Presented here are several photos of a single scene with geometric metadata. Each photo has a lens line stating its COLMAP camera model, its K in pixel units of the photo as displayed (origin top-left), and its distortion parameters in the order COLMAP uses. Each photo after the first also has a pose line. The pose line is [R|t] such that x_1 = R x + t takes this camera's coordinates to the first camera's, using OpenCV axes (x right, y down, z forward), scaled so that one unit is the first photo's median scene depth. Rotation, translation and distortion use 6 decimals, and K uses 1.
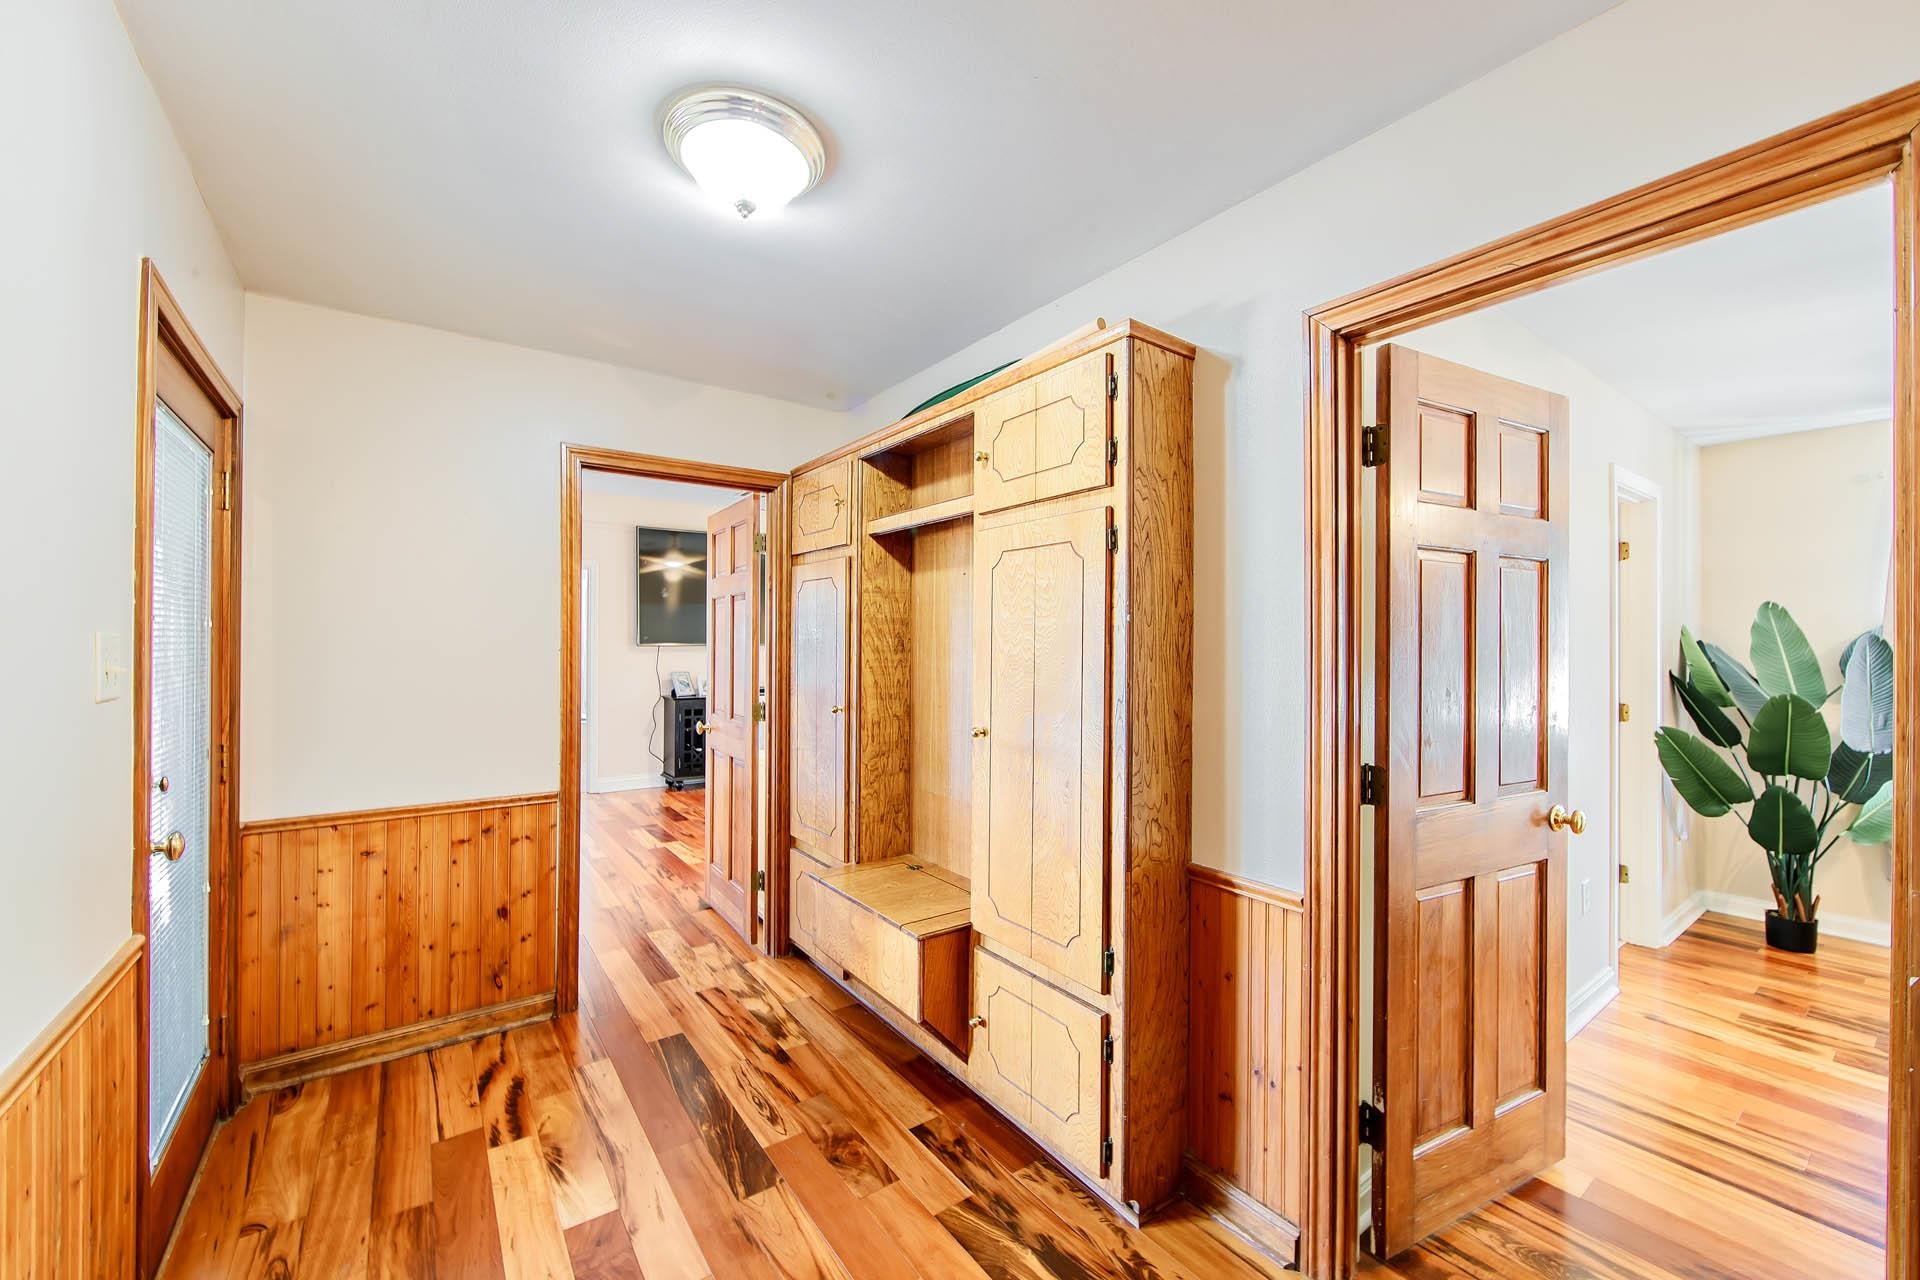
lens RADIAL K [[756.9, 0, 966.6], [0, 756.9, 643.4], [0, 0, 1]] dist [-0.003242, -0.000179]
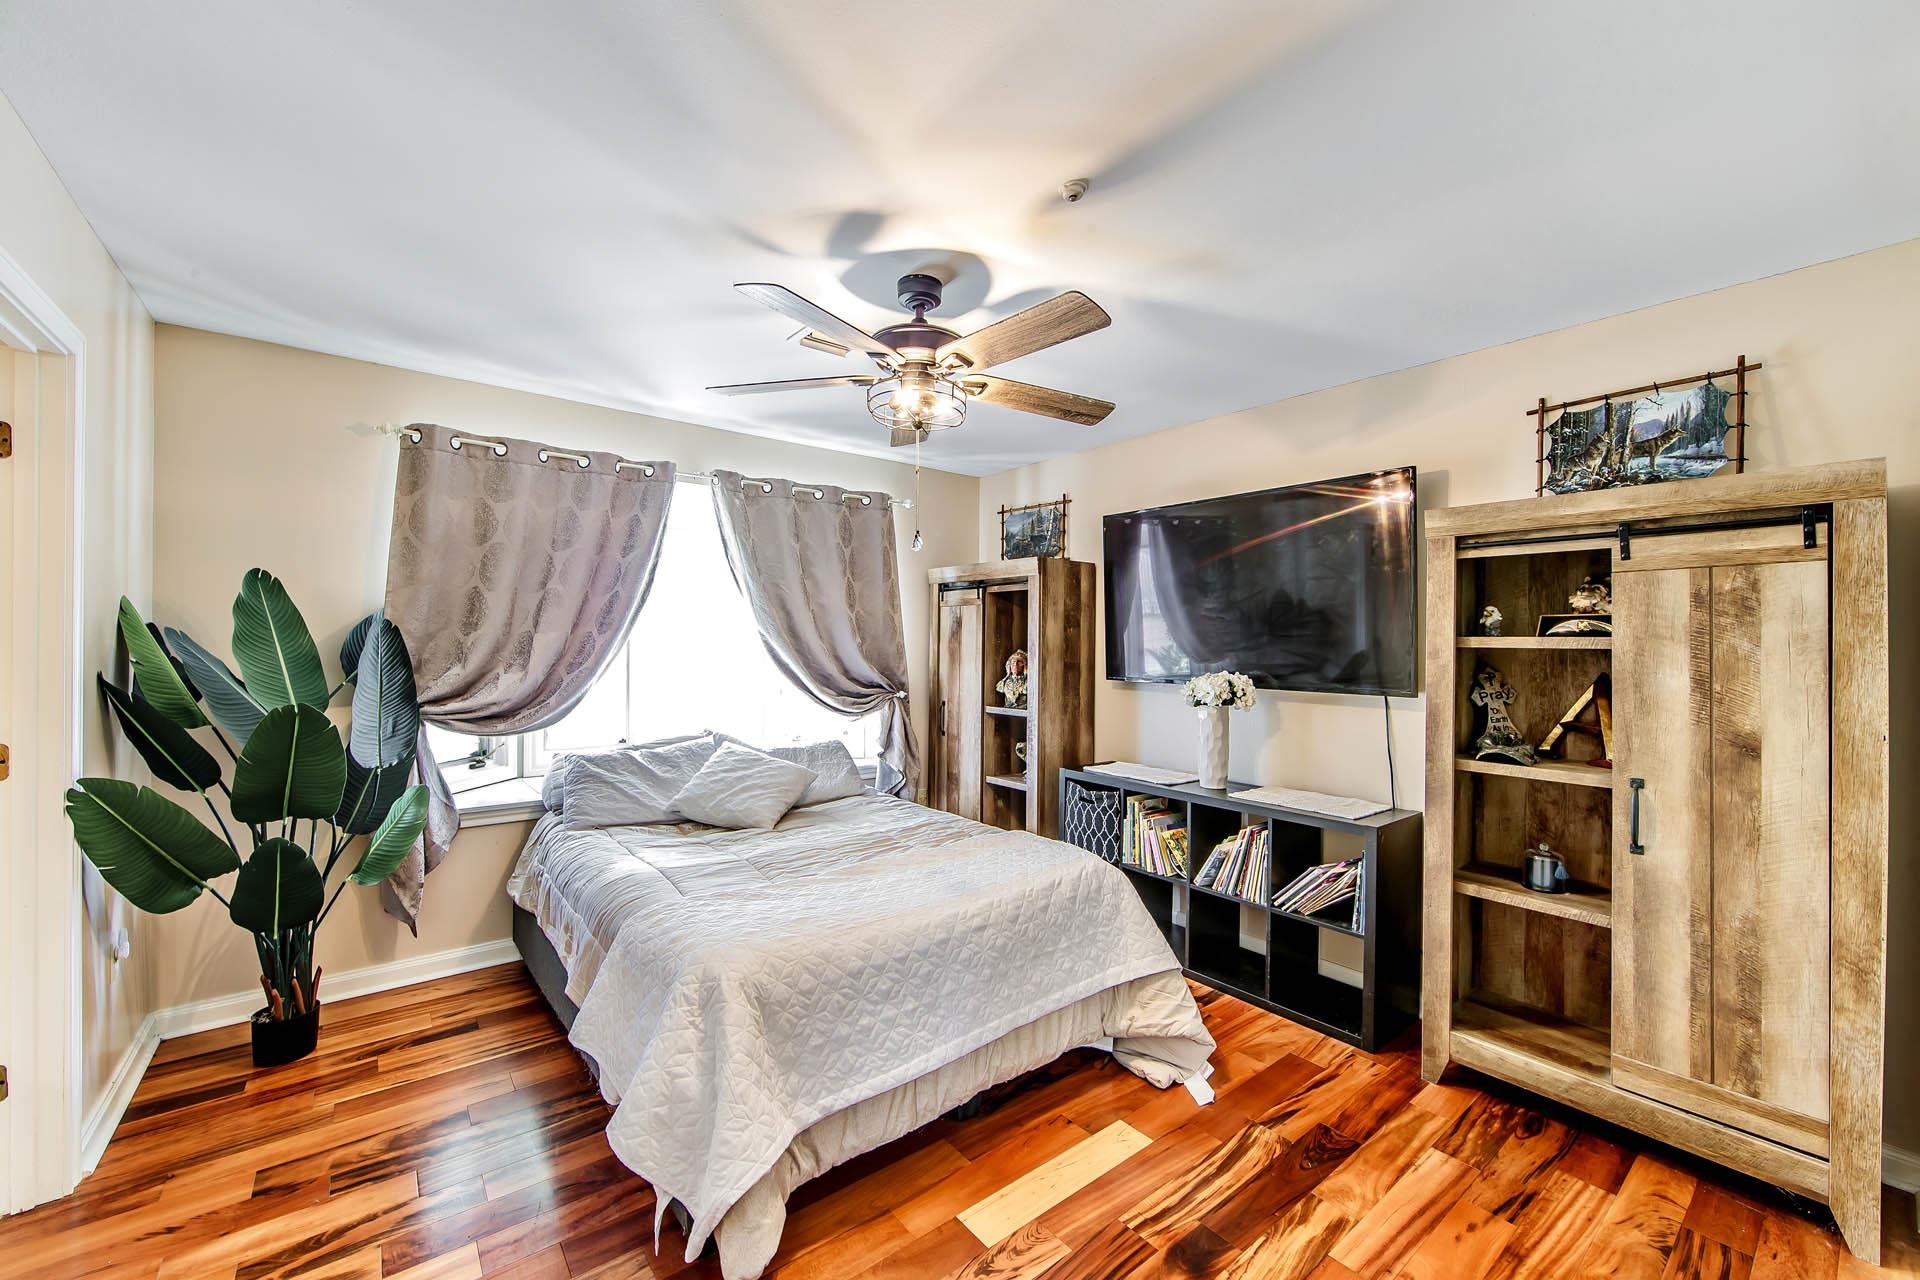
lens RADIAL K [[756.9, 0, 966.6], [0, 756.9, 643.4], [0, 0, 1]] dist [-0.003242, -0.000179]
pose [[-0.036994, -0.005251, 0.999302, 0.355983], [-0.011834, 0.999918, 0.004816, 0.002073], [-0.999245, -0.011648, -0.037053, 0.383995]]
